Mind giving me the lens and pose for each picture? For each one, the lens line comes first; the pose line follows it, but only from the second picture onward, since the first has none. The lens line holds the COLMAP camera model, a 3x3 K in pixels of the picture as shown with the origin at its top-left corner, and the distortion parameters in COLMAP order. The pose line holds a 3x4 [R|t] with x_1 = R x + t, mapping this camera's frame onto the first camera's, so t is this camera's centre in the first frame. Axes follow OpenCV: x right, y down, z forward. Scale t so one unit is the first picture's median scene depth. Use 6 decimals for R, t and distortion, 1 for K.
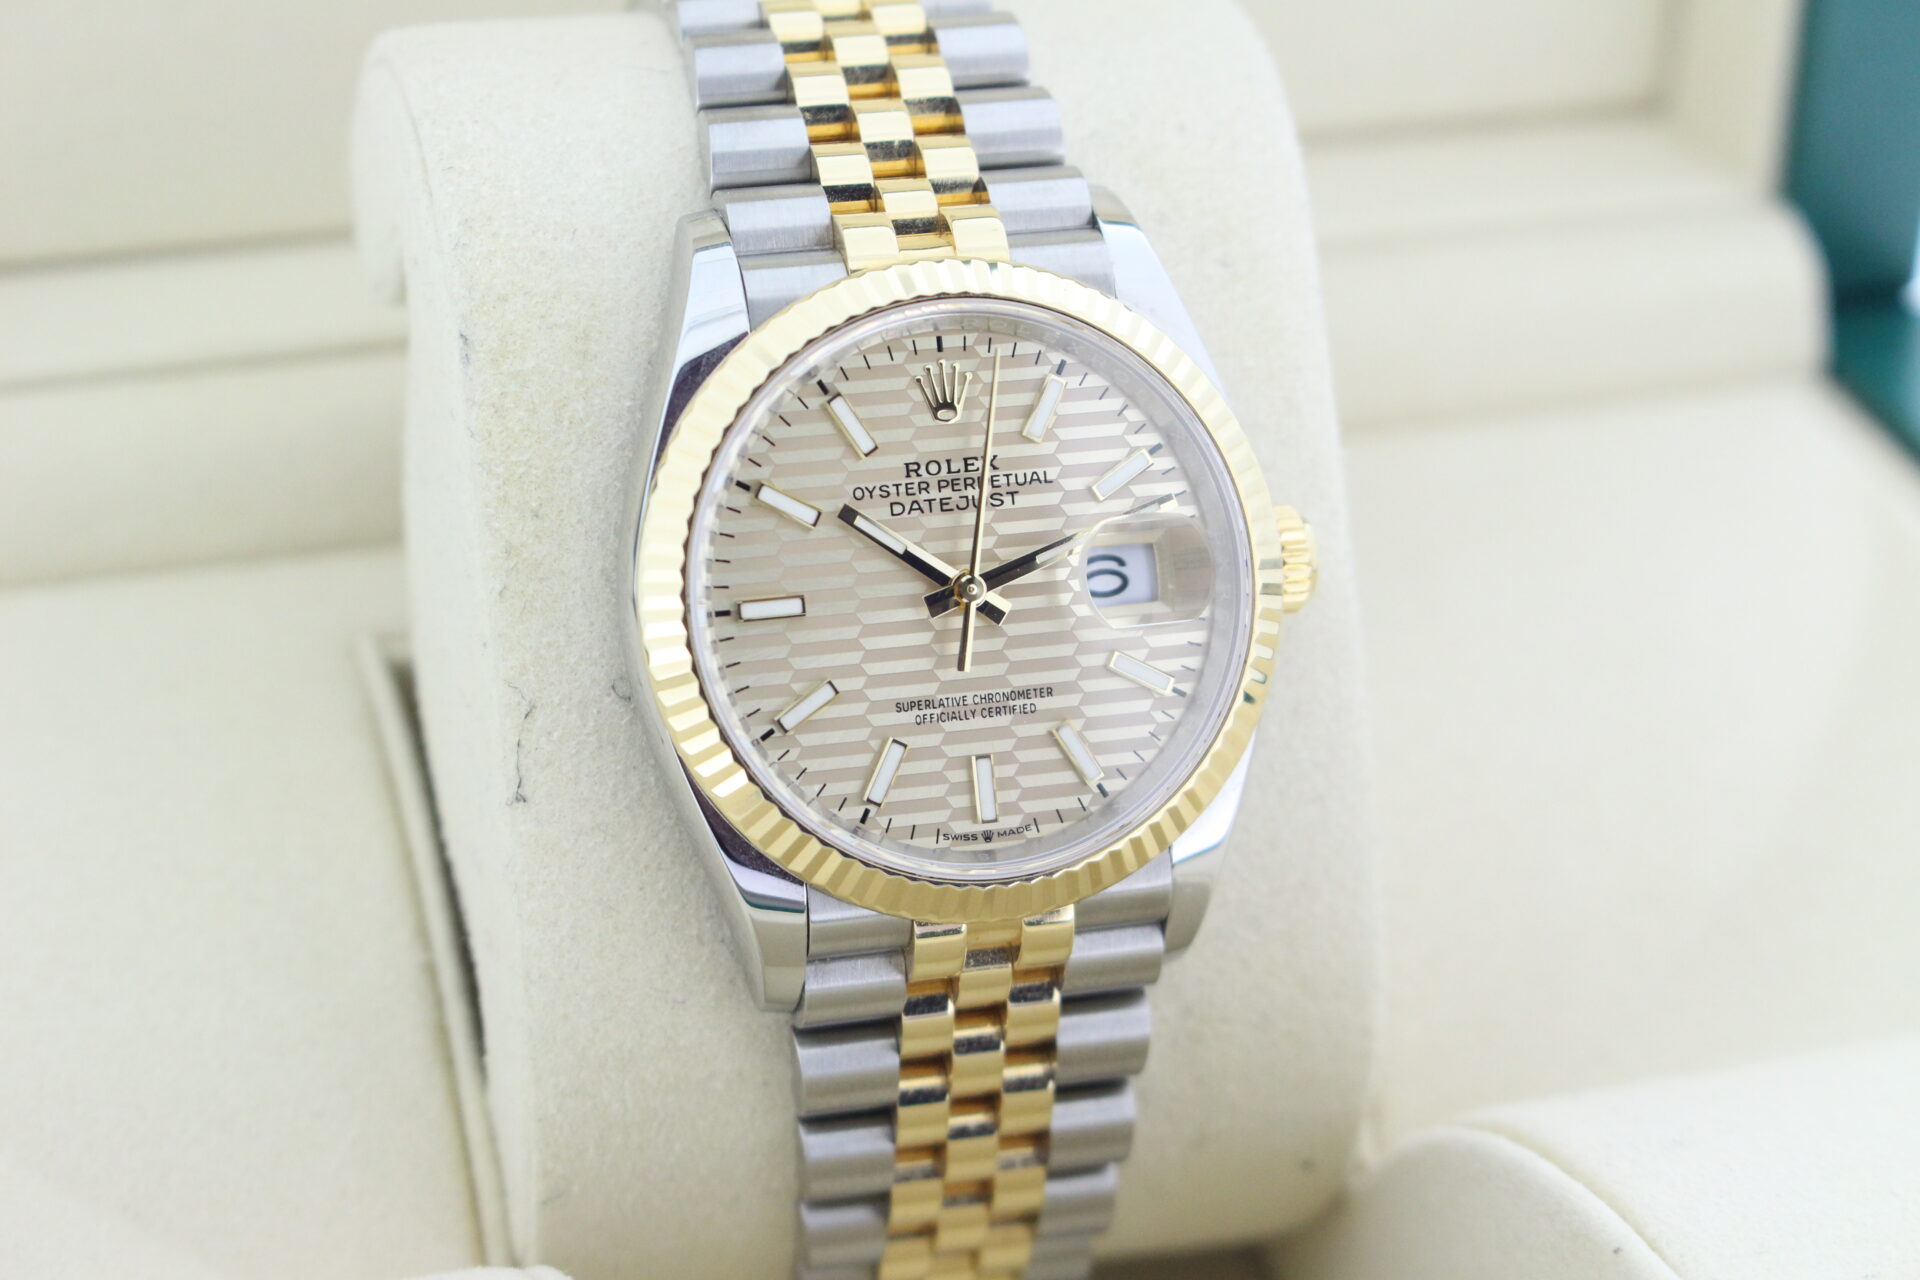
lens RADIAL K [[4621.7, 0, 971.6], [0, 4621.7, 633.2], [0, 0, 1]] dist [-0.023389, 0.000000]
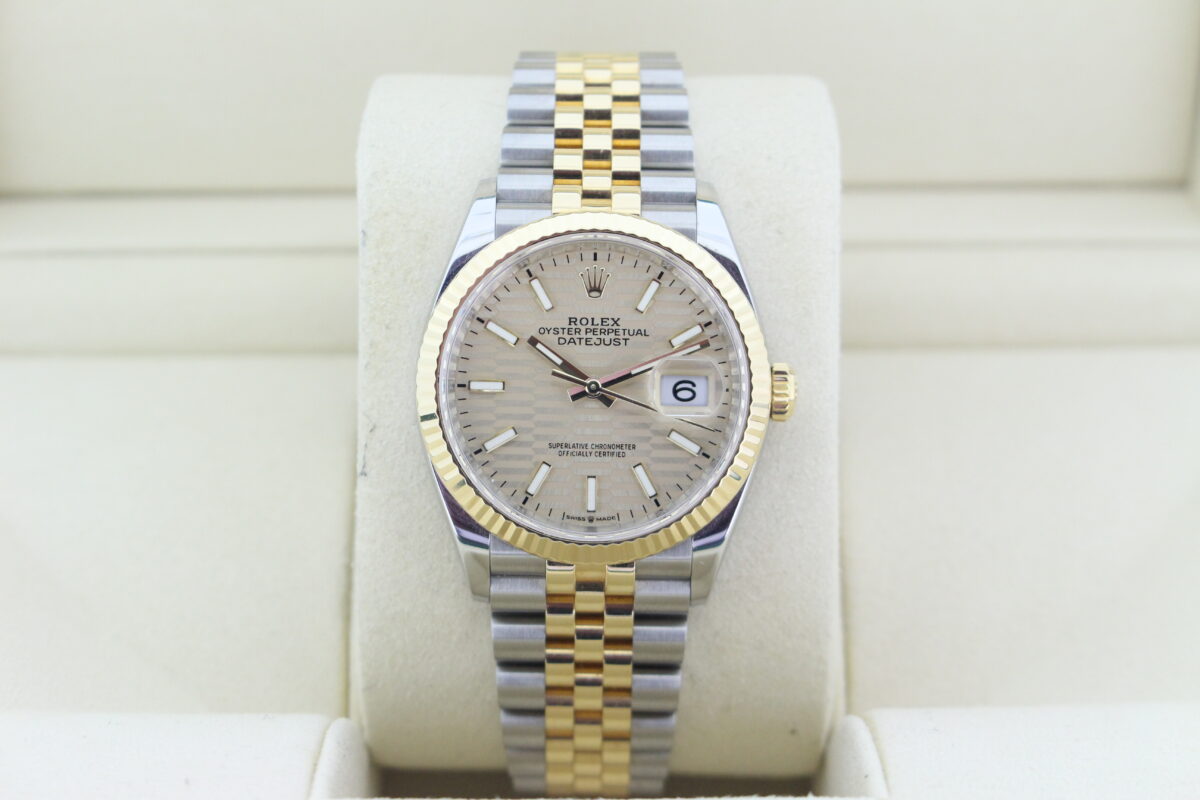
lens RADIAL K [[2888.5, 0, 592.3], [0, 2888.5, 366.5], [0, 0, 1]] dist [-0.023389, 0.000000]
pose [[0.961117, 0.098271, -0.258064, 0.299086], [-0.111816, 0.992990, -0.038308, 0.027044], [0.252491, 0.065674, 0.965368, -0.133850]]
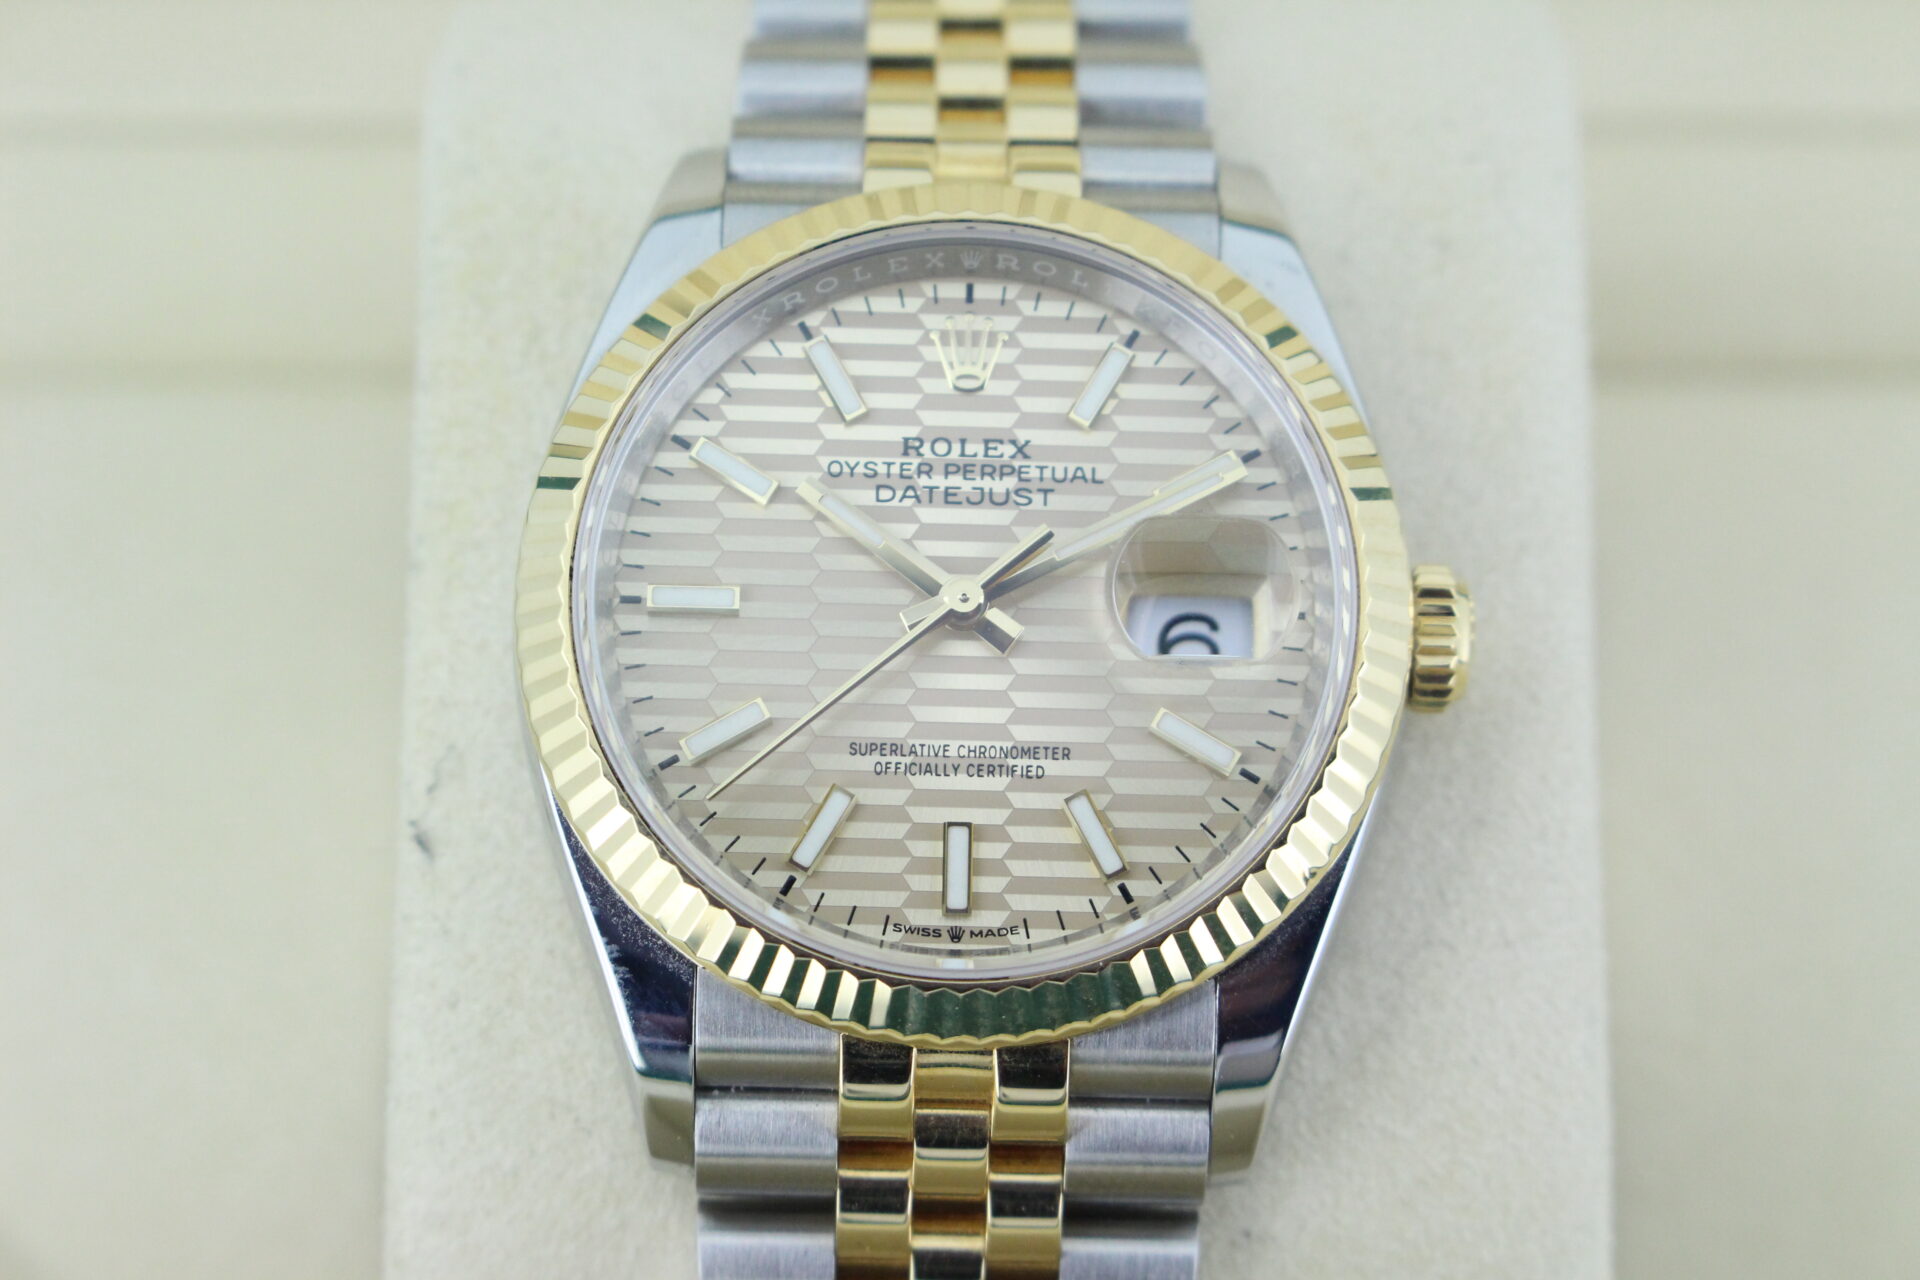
lens RADIAL K [[4621.7, 0, 959.2], [0, 4621.7, 647.1], [0, 0, 1]] dist [-0.023389, 0.000000]
pose [[0.963476, 0.049967, -0.263092, 0.192889], [-0.116642, 0.962652, -0.244329, 0.177843], [0.241057, 0.266093, 0.933320, 0.306517]]
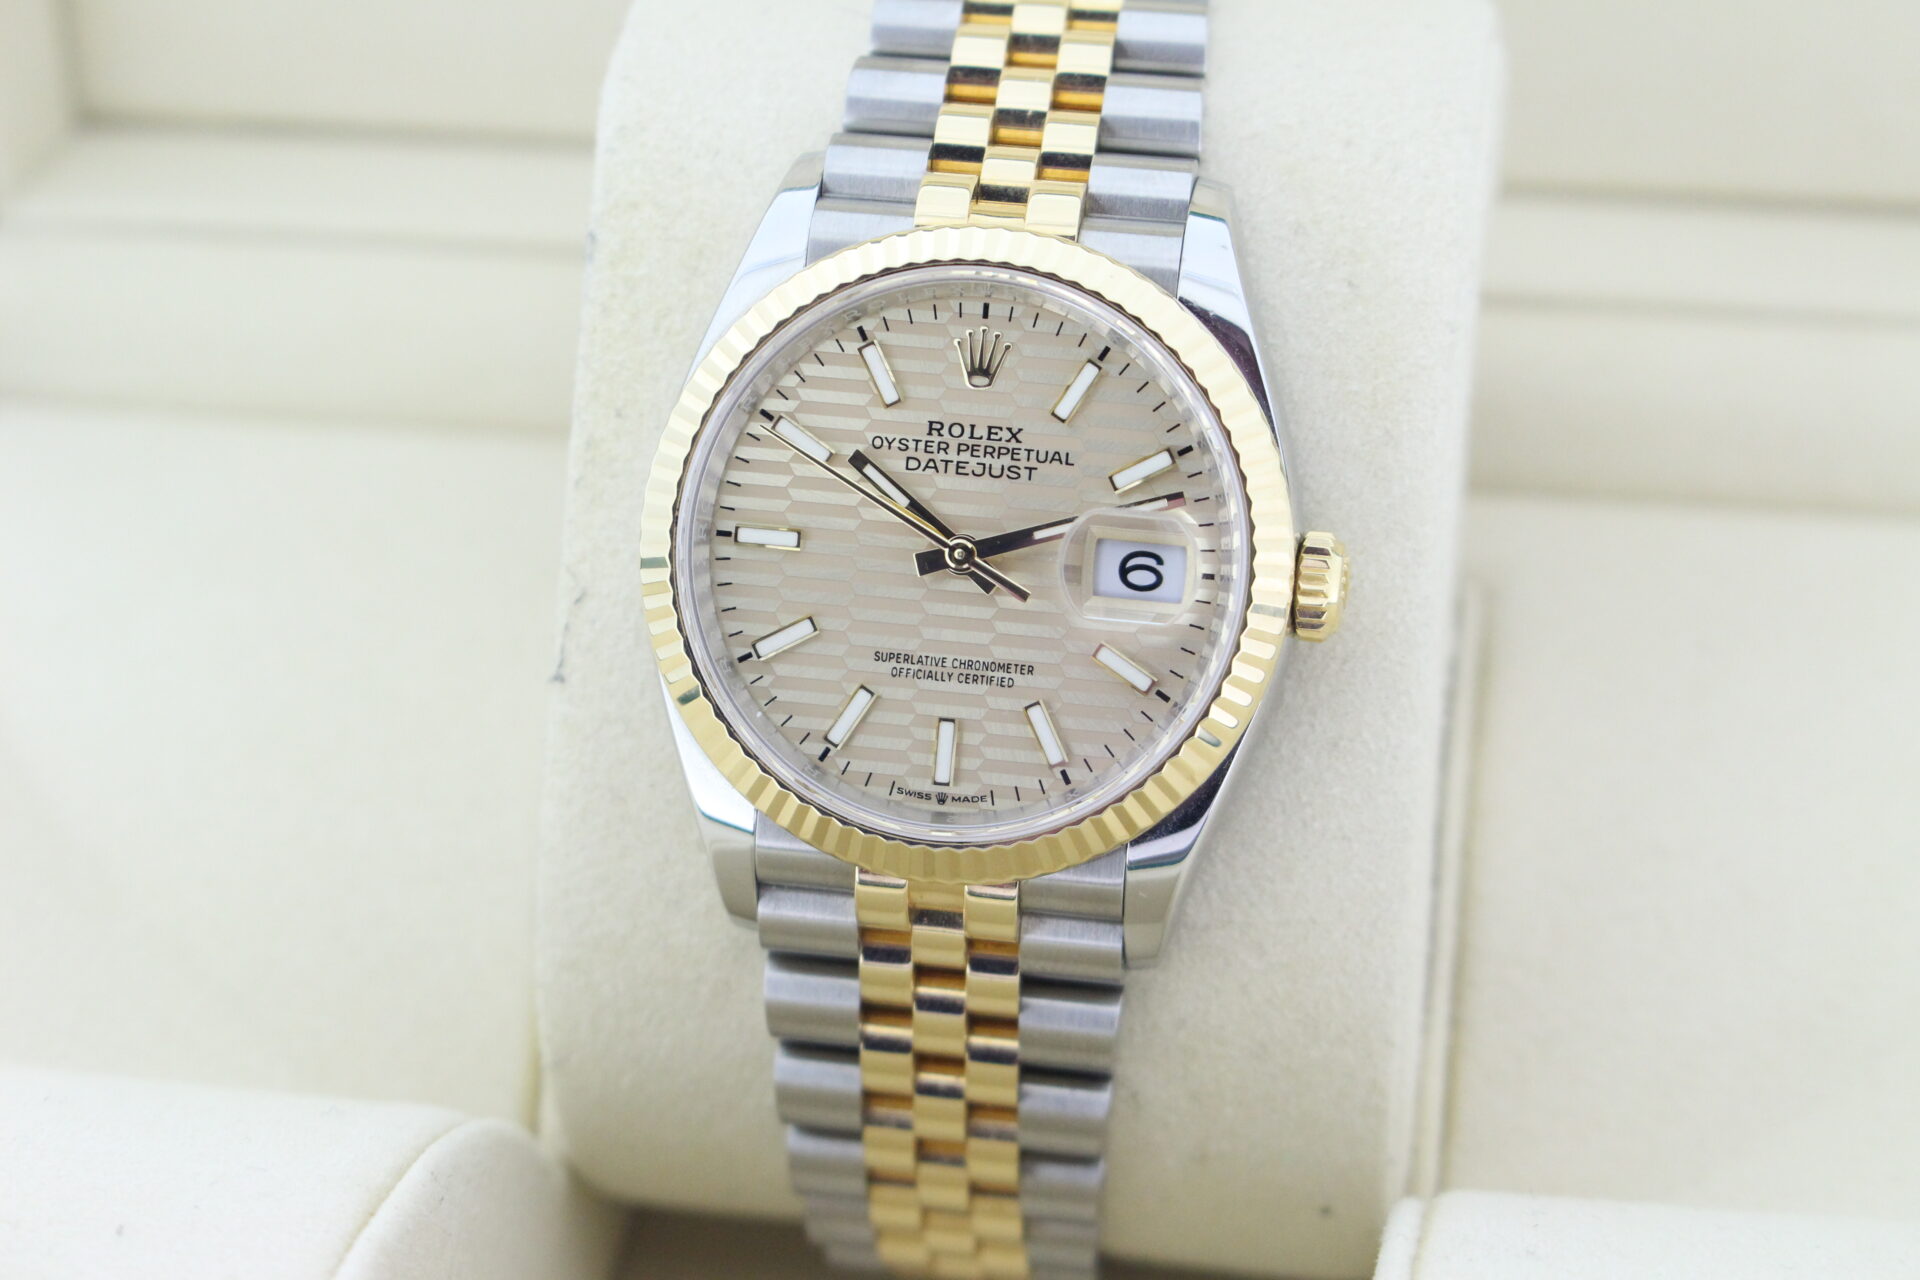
lens RADIAL K [[4621.7, 0, 921.4], [0, 4621.7, 640.2], [0, 0, 1]] dist [-0.023389, 0.000000]
pose [[0.903042, 0.181440, -0.389352, 0.385098], [-0.181121, 0.982731, 0.037875, -0.027411], [0.389500, 0.036317, 0.920310, 0.067414]]
